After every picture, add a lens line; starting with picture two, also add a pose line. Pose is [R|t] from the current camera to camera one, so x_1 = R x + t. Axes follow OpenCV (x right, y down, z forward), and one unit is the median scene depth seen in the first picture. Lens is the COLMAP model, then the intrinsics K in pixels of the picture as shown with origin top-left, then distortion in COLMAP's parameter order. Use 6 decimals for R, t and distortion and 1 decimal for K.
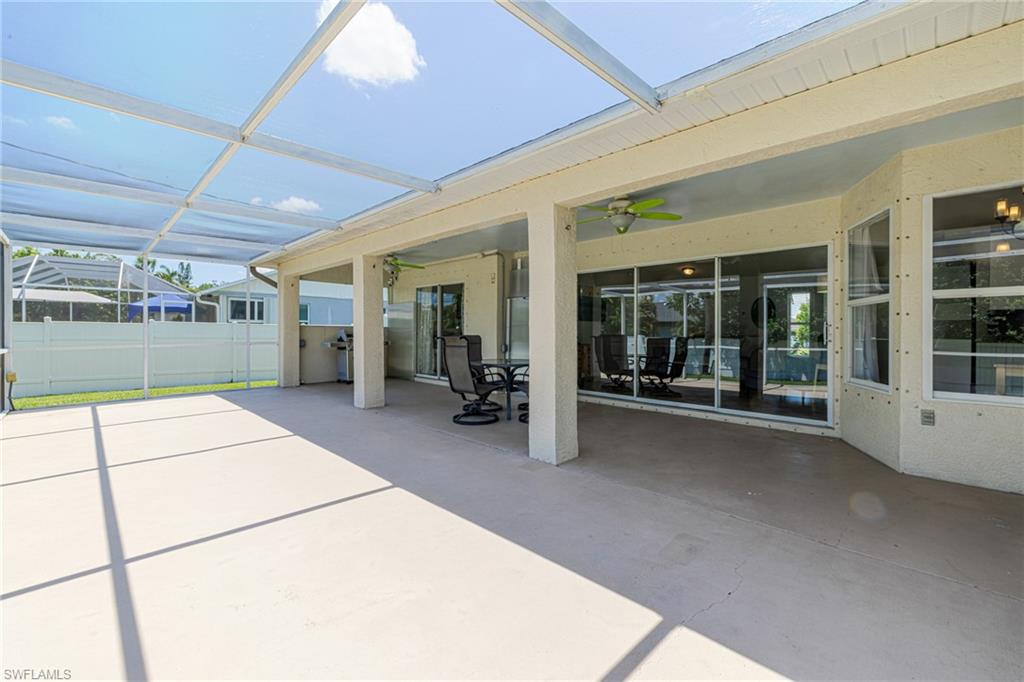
lens RADIAL K [[441.6, 0, 513.1], [0, 441.6, 337.7], [0, 0, 1]] dist [0.000598, 0.000060]
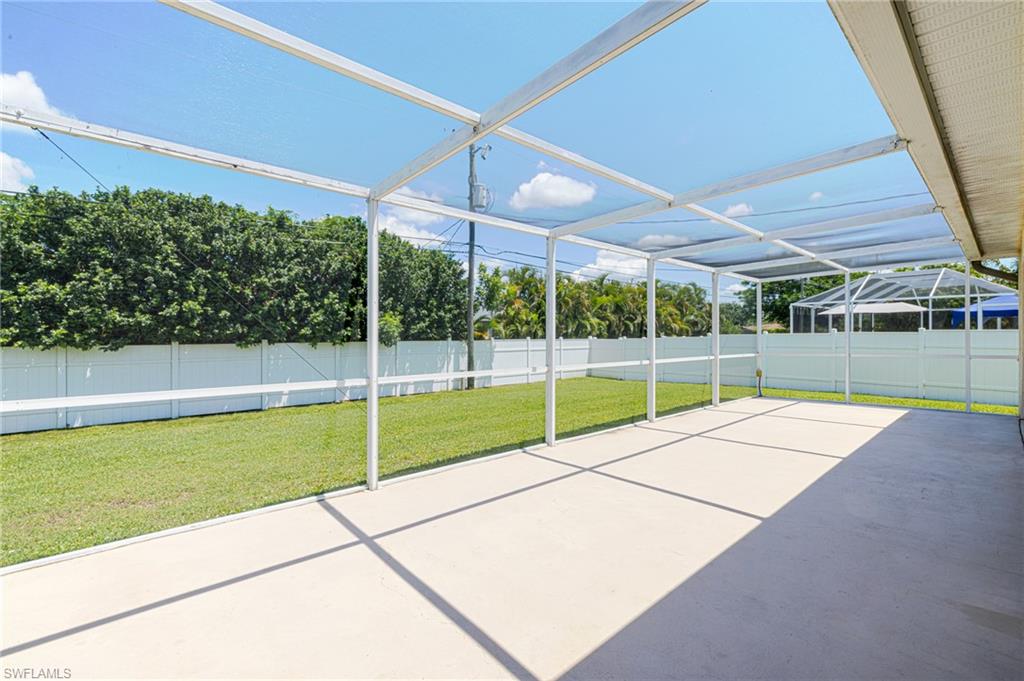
lens RADIAL K [[432.9, 0, 508.9], [0, 432.9, 333.6], [0, 0, 1]] dist [0.000851, 0.000050]
pose [[-0.074271, -0.011157, -0.997176, 0.157457], [-0.012886, 0.999865, -0.010227, -0.005405], [0.997155, 0.012090, -0.074405, 0.133975]]
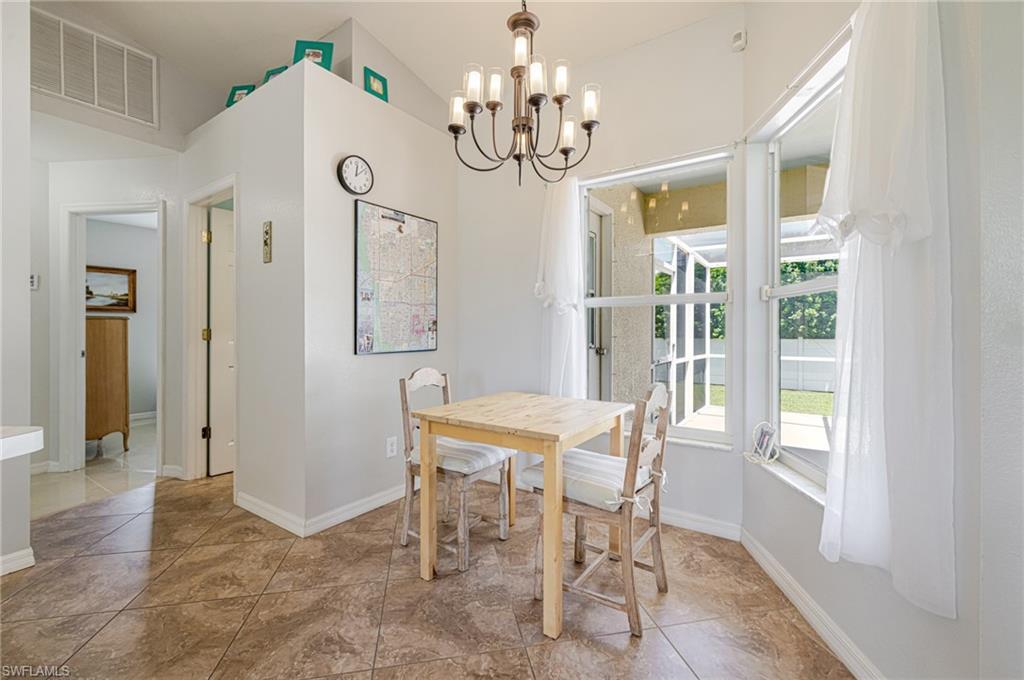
lens RADIAL K [[432.9, 0, 508.9], [0, 432.9, 333.1], [0, 0, 1]] dist [0.000851, 0.000050]
pose [[-0.982644, -0.019465, -0.184475, 0.362748], [-0.019718, 0.999805, -0.000460, 0.012897], [0.184448, 0.003185, -0.982837, 0.423955]]
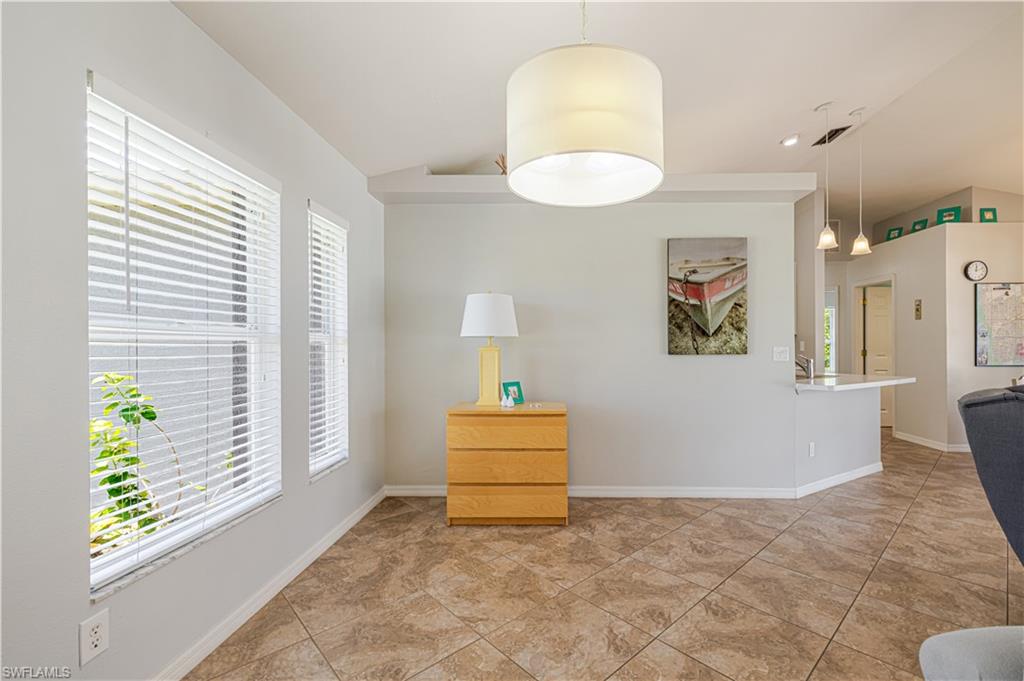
lens RADIAL K [[443.0, 0, 549.4], [0, 443.0, 341.9], [0, 0, 1]] dist [0.000467, -0.000085]
pose [[-0.694337, -0.016723, 0.719456, 0.374622], [-0.014295, 0.999853, 0.009445, 0.005509], [-0.719508, -0.003726, -0.694474, 0.720621]]
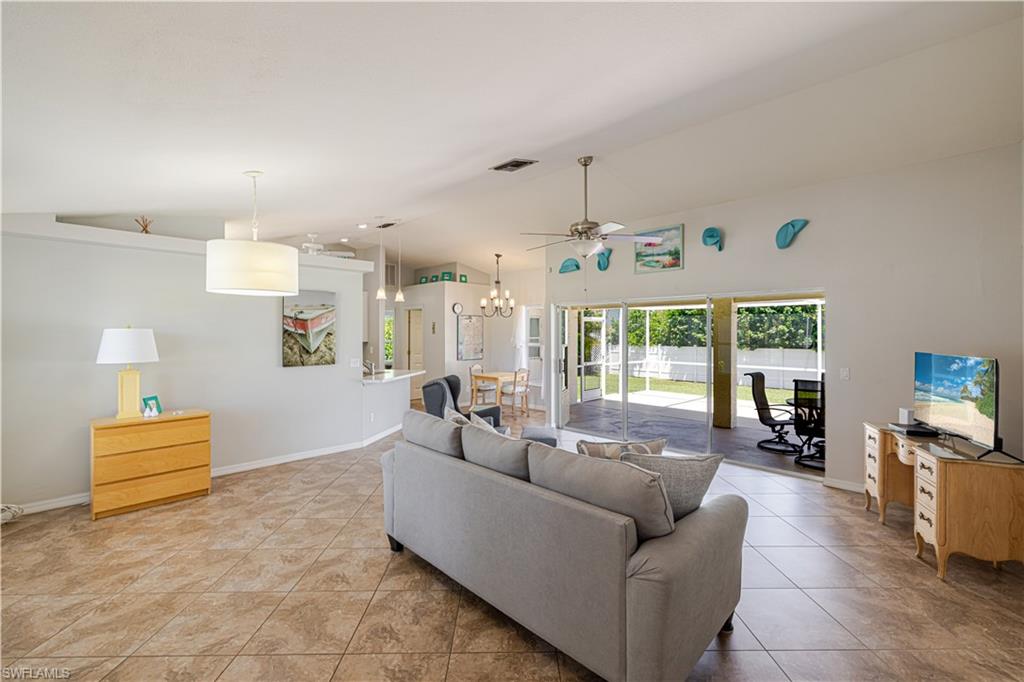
lens RADIAL K [[430.1, 0, 511.1], [0, 430.1, 330.2], [0, 0, 1]] dist [-0.000370, -0.000155]
pose [[-0.999759, -0.020783, -0.007043, 0.319556], [-0.020735, 0.999761, -0.006869, -0.018108], [0.007185, -0.006721, -0.999952, 0.860525]]
